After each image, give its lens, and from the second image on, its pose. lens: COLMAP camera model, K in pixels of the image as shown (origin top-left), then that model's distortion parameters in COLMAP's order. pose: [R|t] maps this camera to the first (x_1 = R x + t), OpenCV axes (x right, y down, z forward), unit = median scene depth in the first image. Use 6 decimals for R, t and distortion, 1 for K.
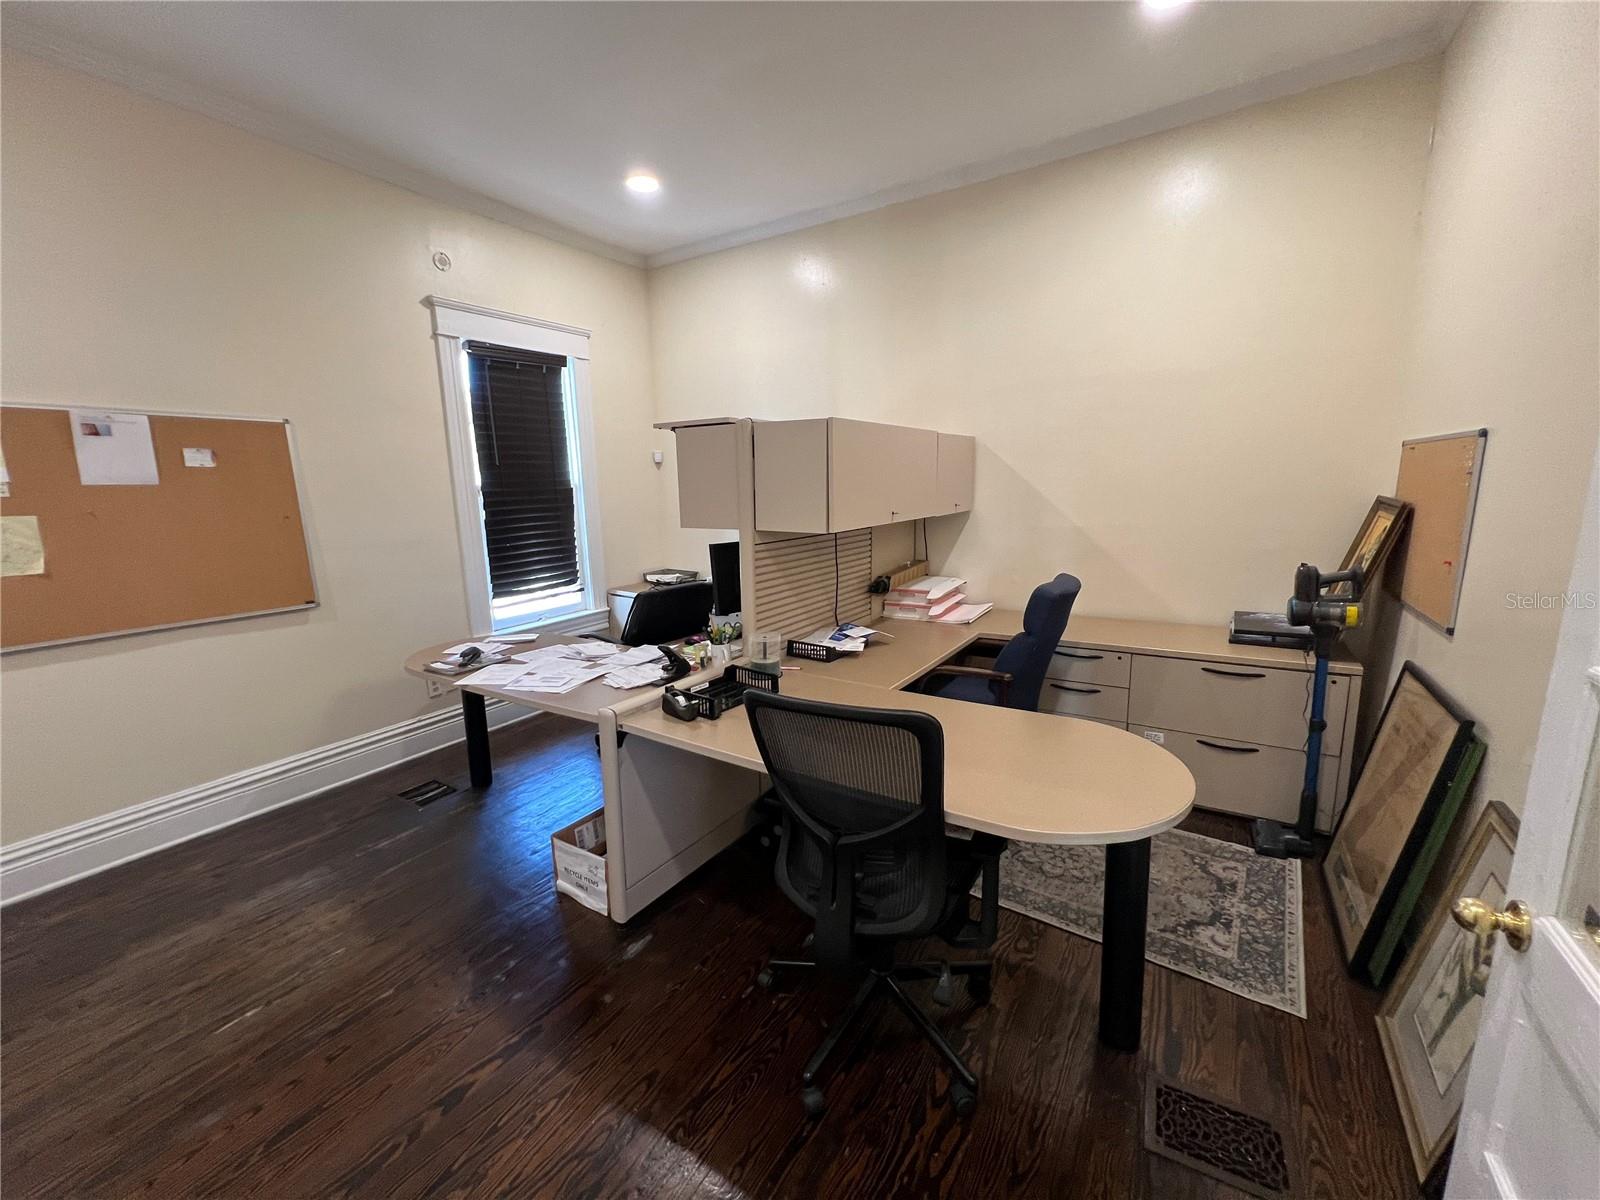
lens RADIAL K [[641.4, 0, 806.8], [0, 641.4, 602.4], [0, 0, 1]] dist [0.000063, 0.000283]
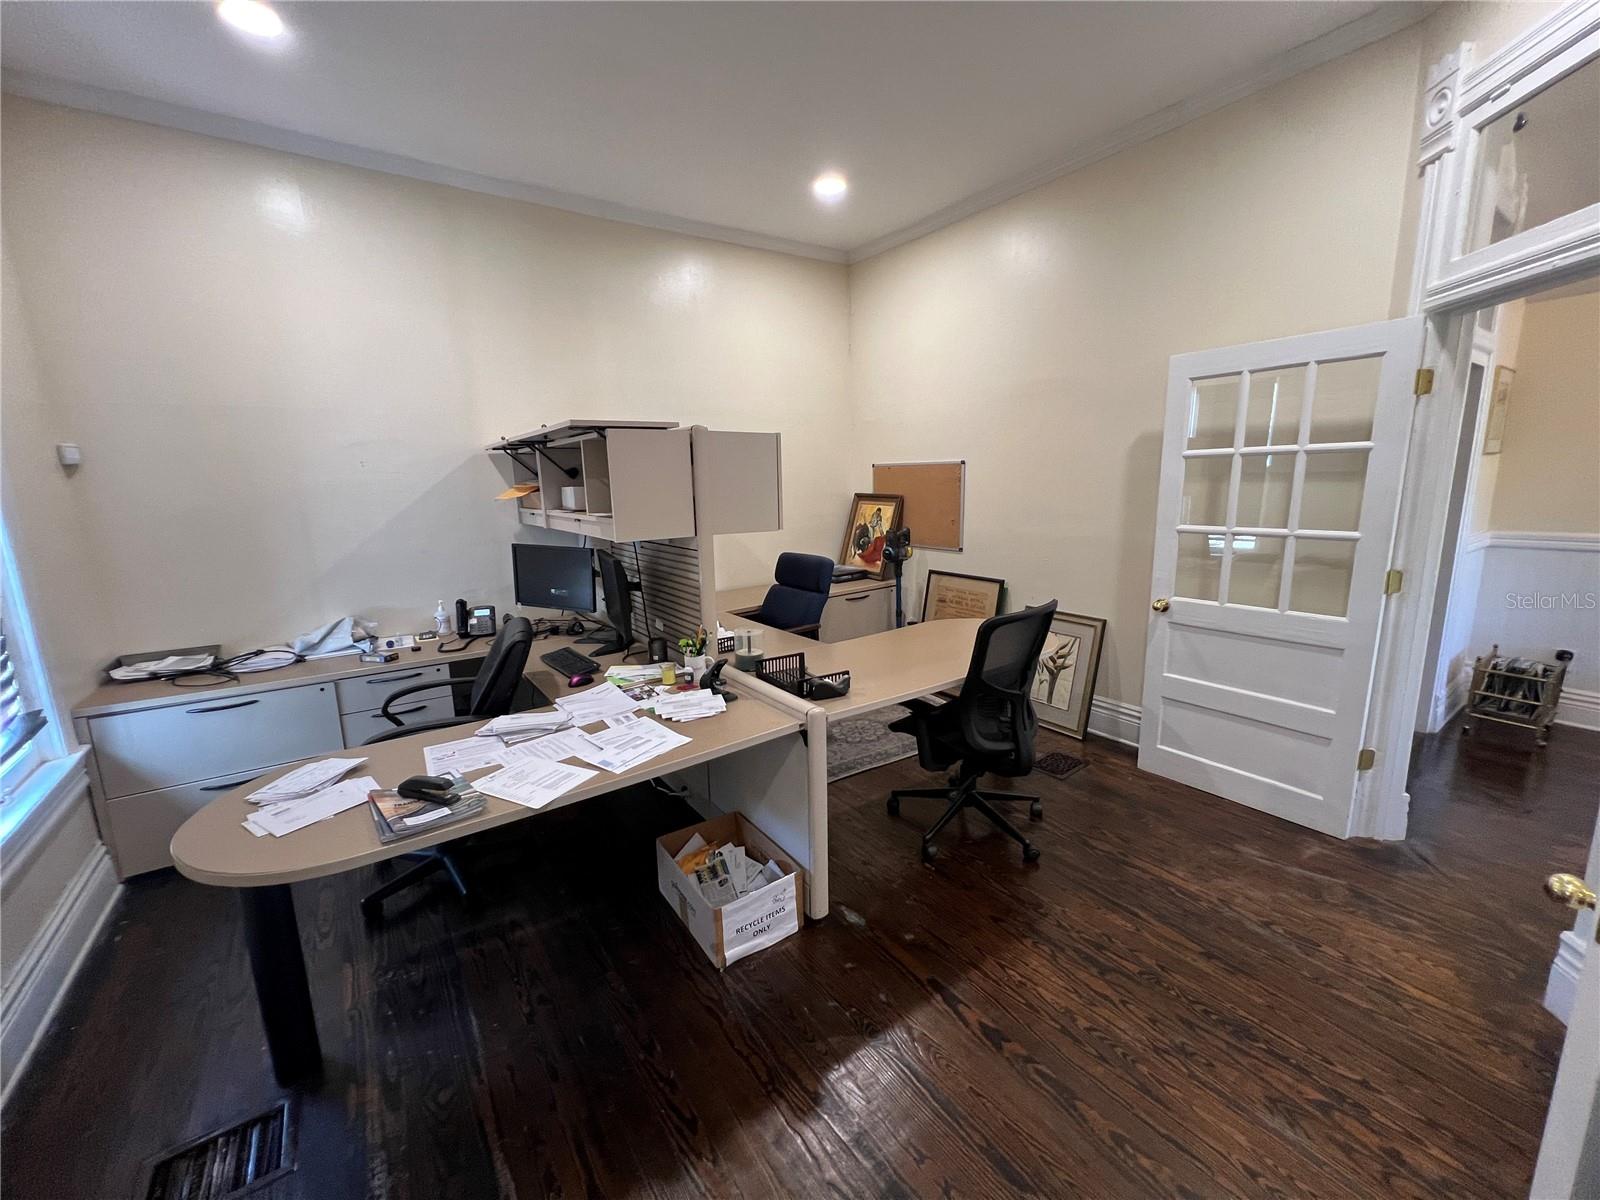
lens RADIAL K [[641.4, 0, 805.1], [0, 641.4, 593.9], [0, 0, 1]] dist [0.000063, 0.000283]
pose [[0.379531, -0.160411, 0.911167, -1.019674], [0.188569, 0.977593, 0.093560, -0.092285], [-0.905758, 0.136309, 0.401275, 0.485758]]
